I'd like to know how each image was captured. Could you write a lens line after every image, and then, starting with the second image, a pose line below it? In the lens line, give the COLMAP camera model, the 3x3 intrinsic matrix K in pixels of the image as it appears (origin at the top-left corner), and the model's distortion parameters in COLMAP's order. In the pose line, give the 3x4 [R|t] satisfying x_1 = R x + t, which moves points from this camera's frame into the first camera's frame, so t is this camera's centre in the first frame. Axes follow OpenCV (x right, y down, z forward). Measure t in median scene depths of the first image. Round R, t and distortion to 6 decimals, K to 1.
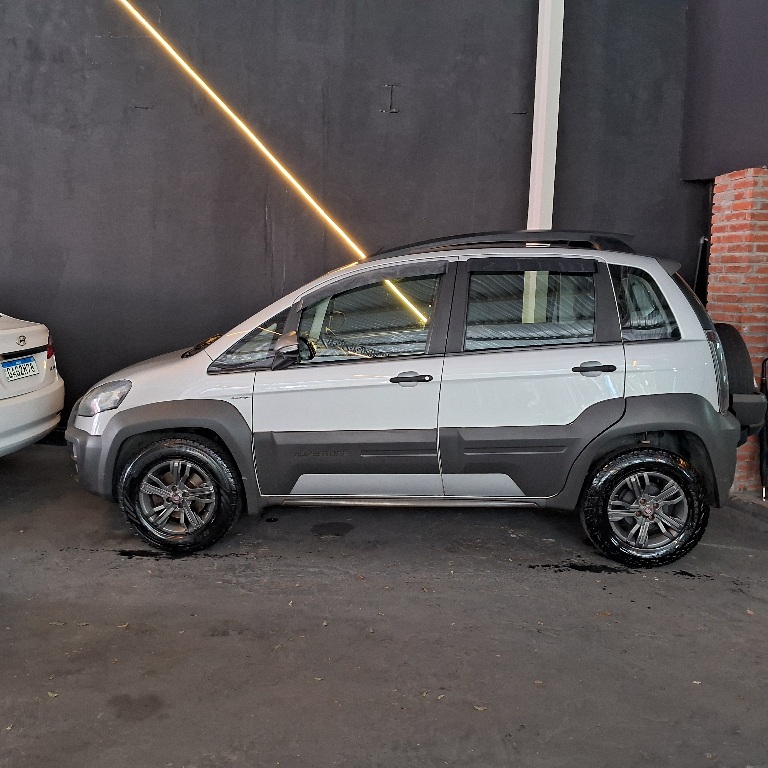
lens RADIAL K [[797.0, 0, 403.7], [0, 797.0, 392.2], [0, 0, 1]] dist [0.018535, 0.000000]
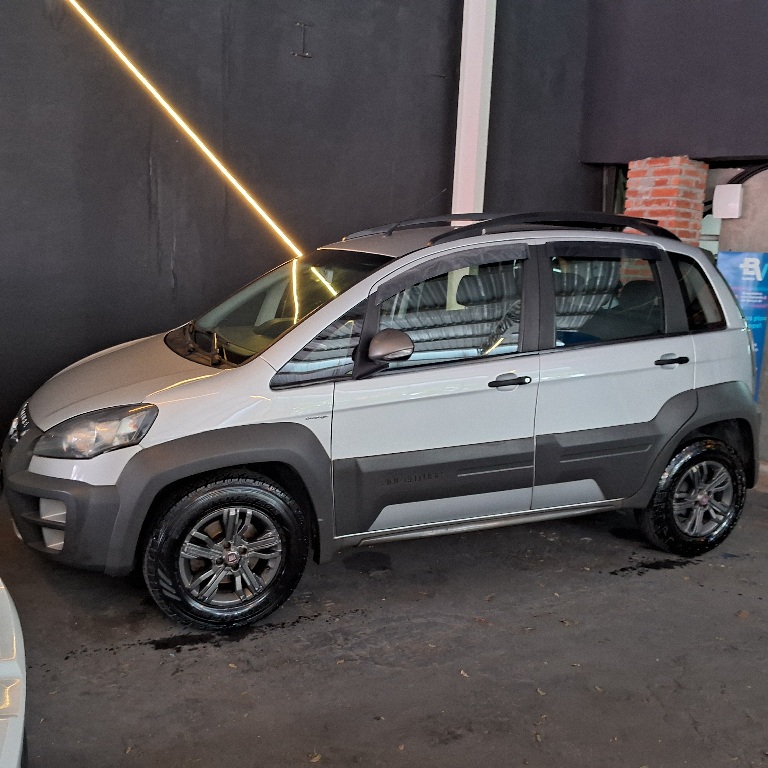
lens RADIAL K [[797.0, 0, 383.8], [0, 797.0, 384.4], [0, 0, 1]] dist [0.018535, 0.000000]
pose [[0.894838, -0.056273, 0.442829, -0.481237], [0.039276, 0.998100, 0.047469, -0.058426], [-0.444659, -0.025085, 0.895349, 0.279330]]
